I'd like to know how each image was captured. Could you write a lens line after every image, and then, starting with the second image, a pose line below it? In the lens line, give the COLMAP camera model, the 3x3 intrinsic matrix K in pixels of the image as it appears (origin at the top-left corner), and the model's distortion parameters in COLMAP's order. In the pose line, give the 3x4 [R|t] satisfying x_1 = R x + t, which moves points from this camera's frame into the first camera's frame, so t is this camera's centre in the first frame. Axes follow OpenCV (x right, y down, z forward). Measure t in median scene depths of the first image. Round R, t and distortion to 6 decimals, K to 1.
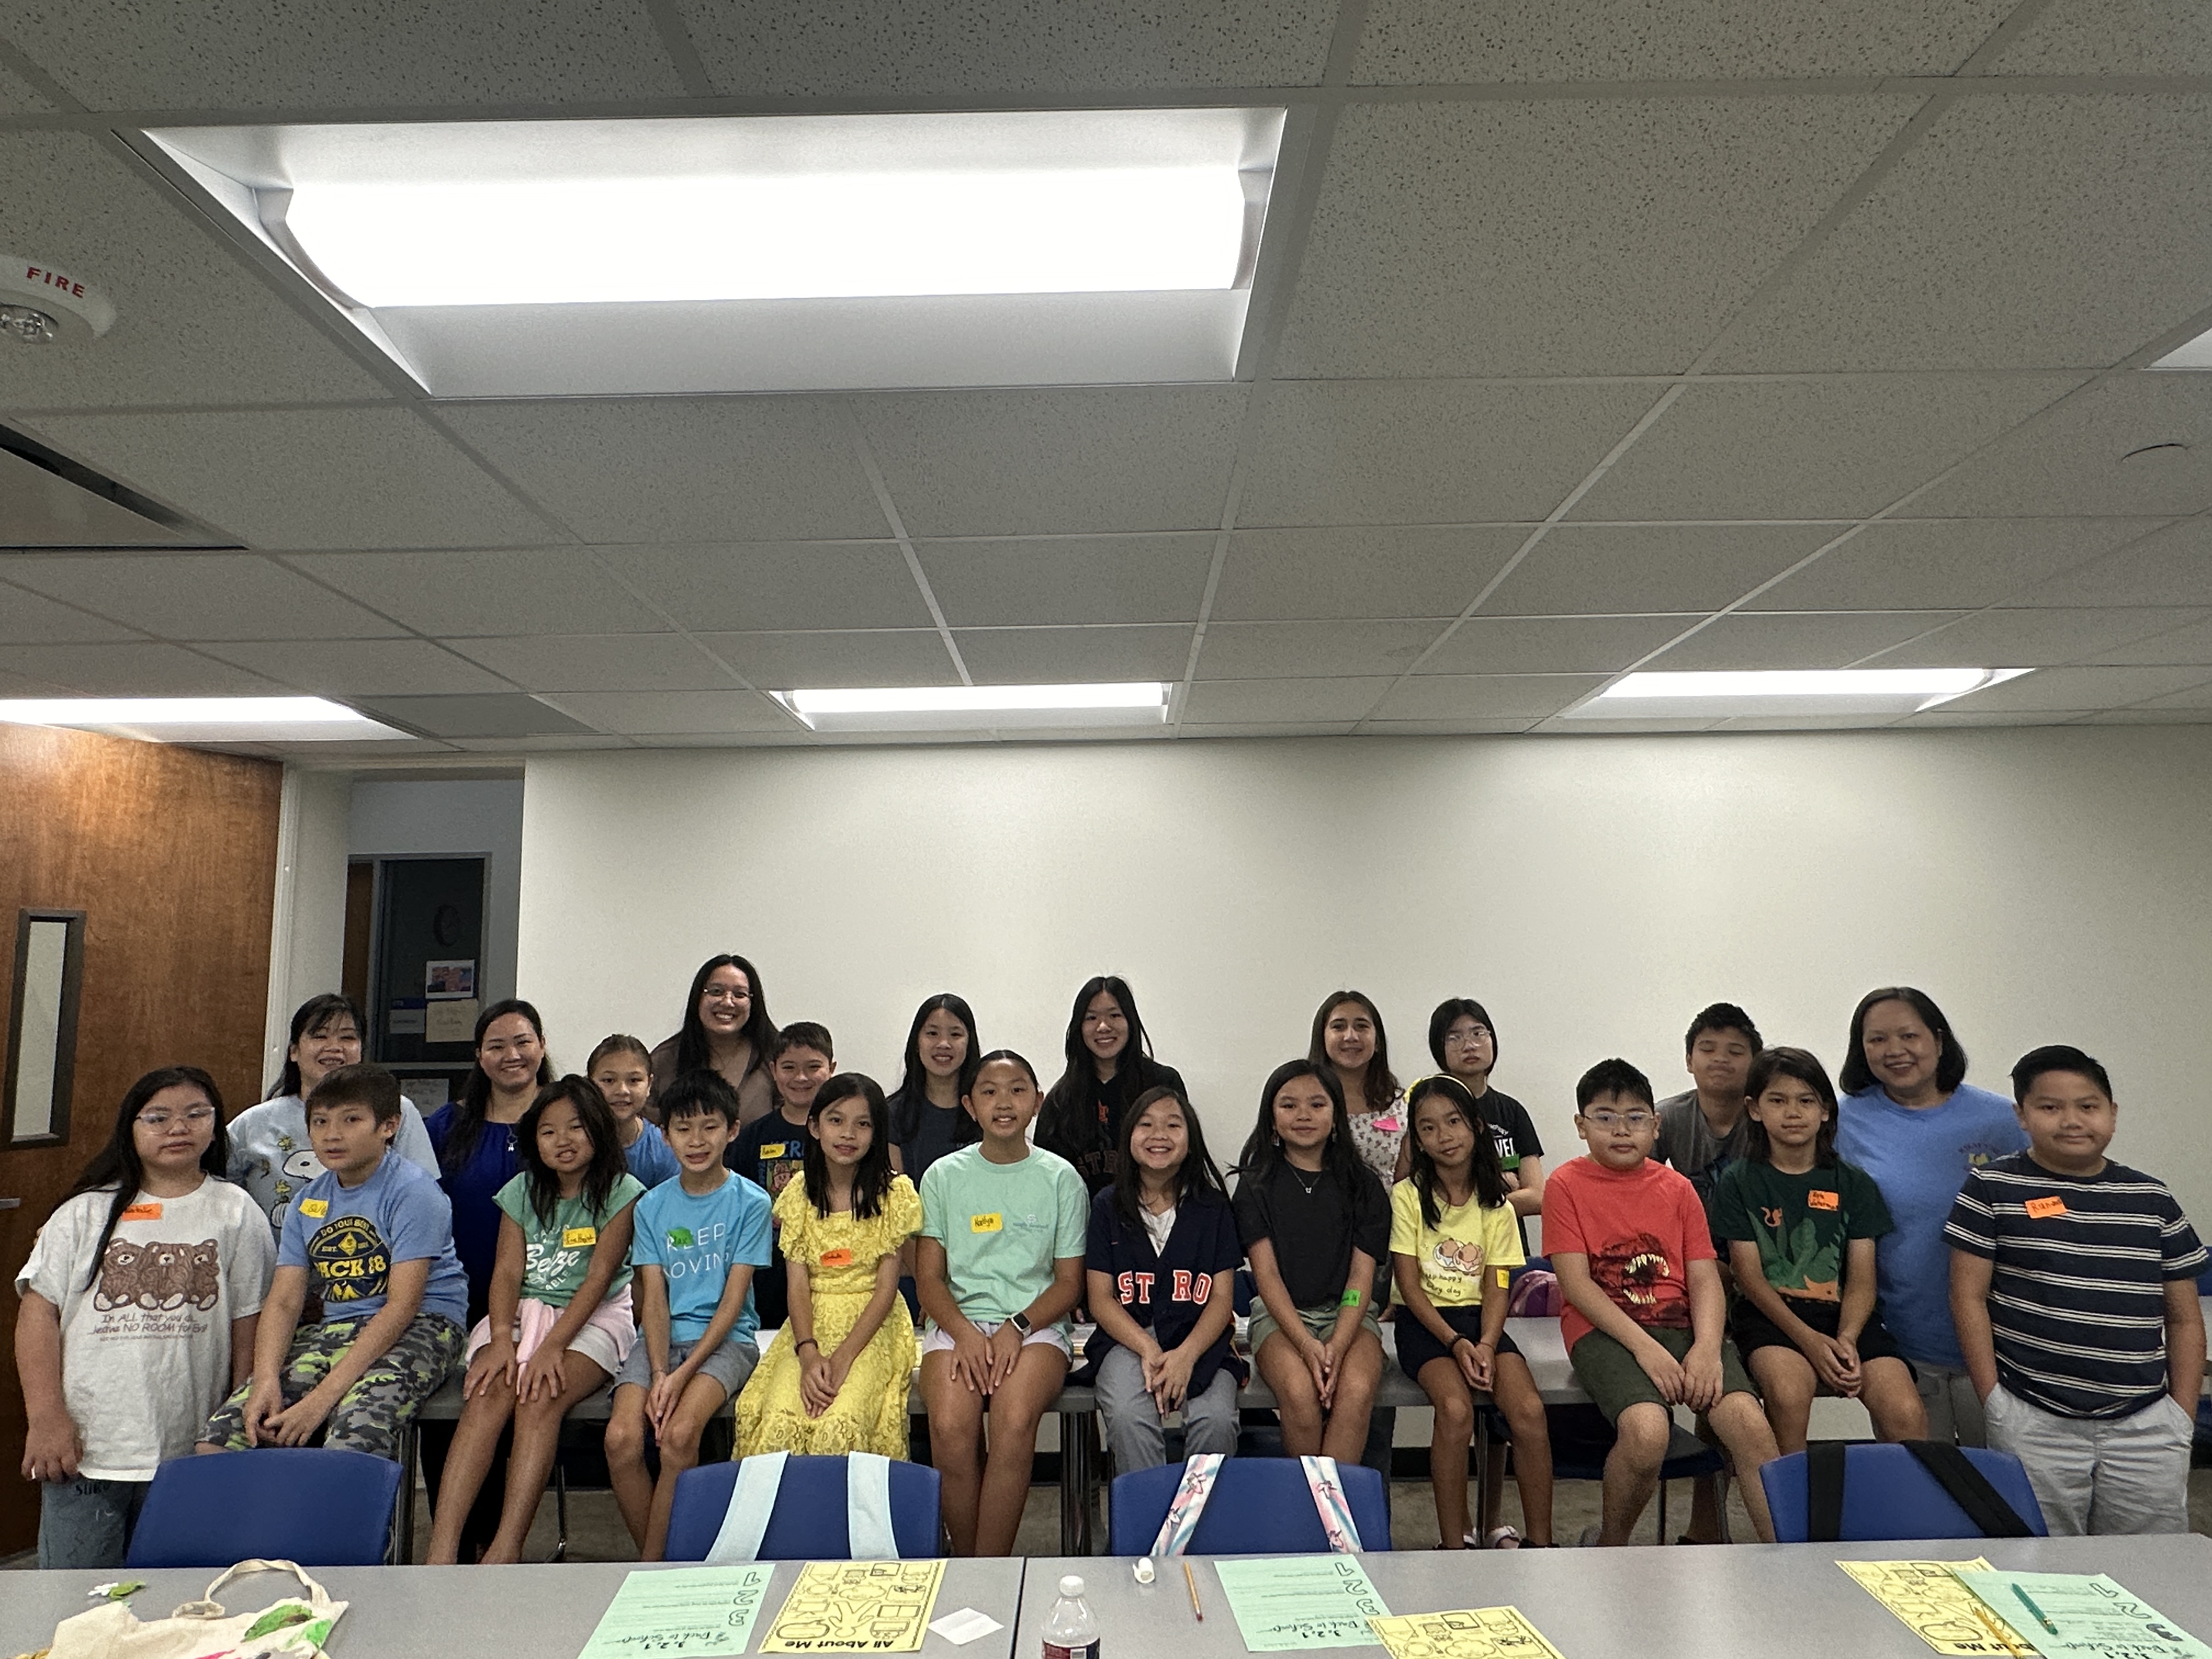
lens RADIAL K [[1327.3, 0, 1114.5], [0, 1327.3, 828.3], [0, 0, 1]] dist [0.030823, -0.000633]
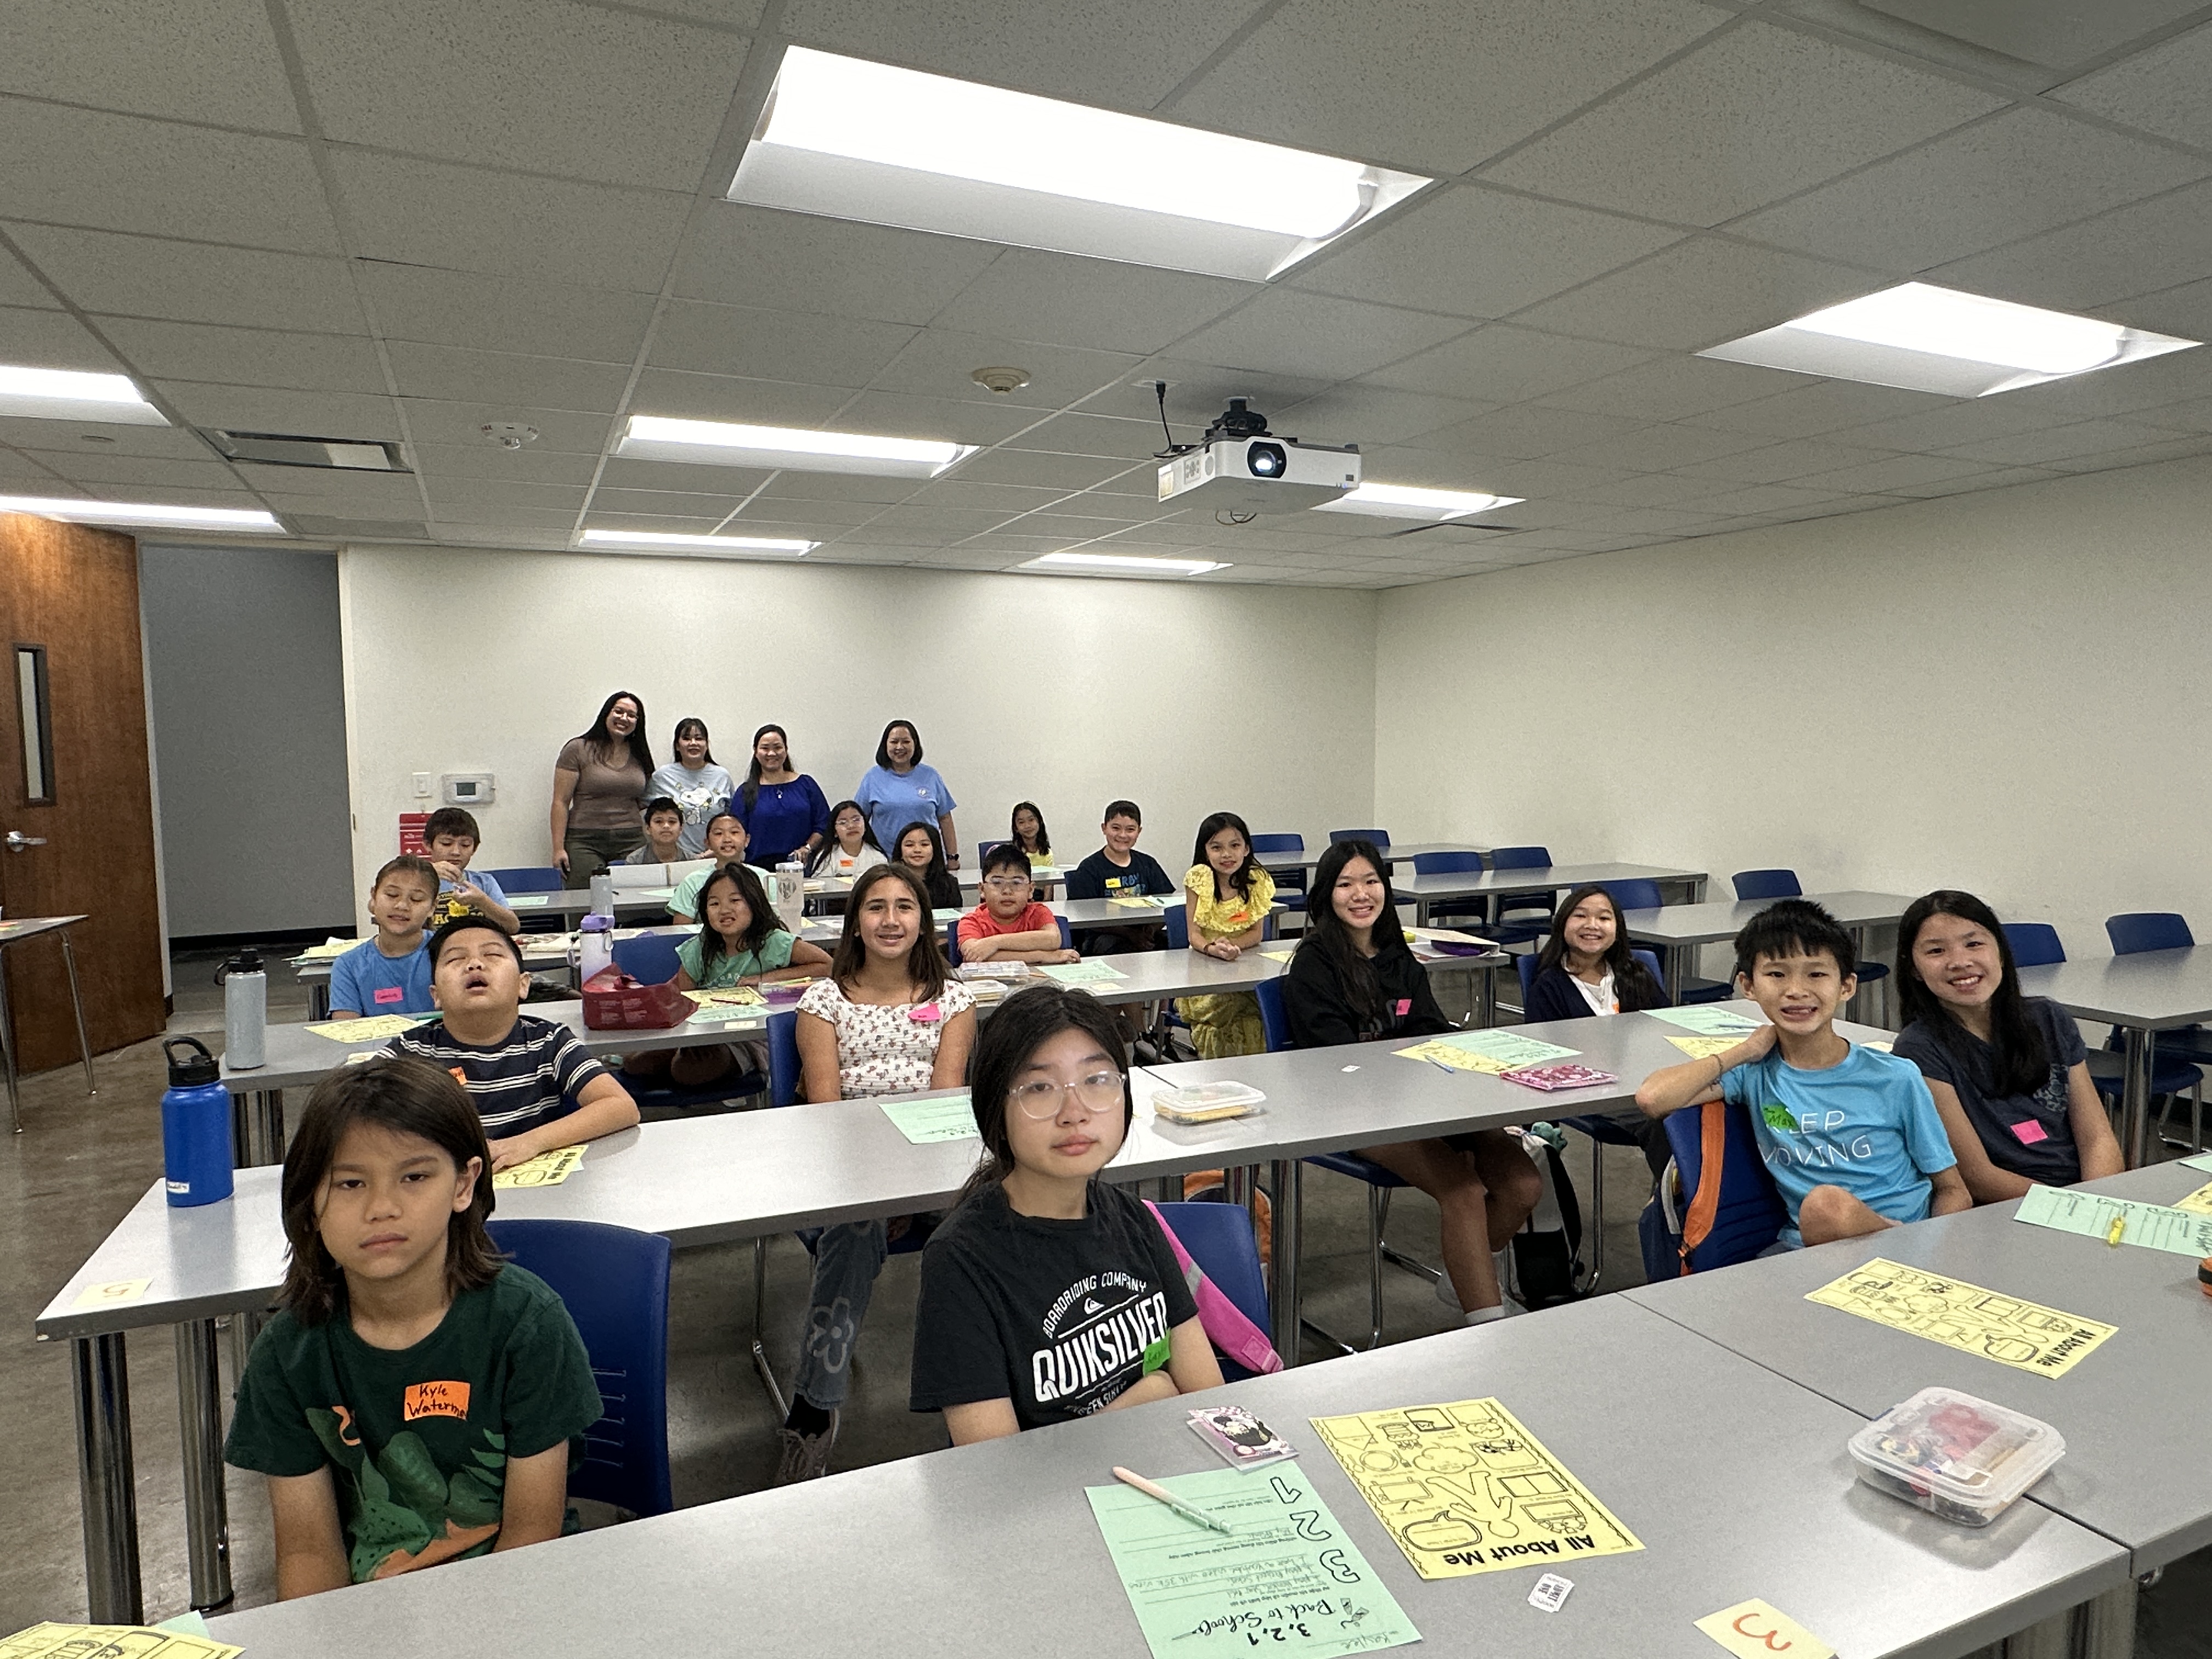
lens RADIAL K [[1327.3, 0, 1109.2], [0, 1327.3, 826.4], [0, 0, 1]] dist [0.030823, -0.000633]
pose [[0.903215, -0.018078, 0.428808, -0.354053], [-0.063583, 0.982452, 0.175345, -0.070002], [-0.424453, -0.185639, 0.886215, -0.750874]]
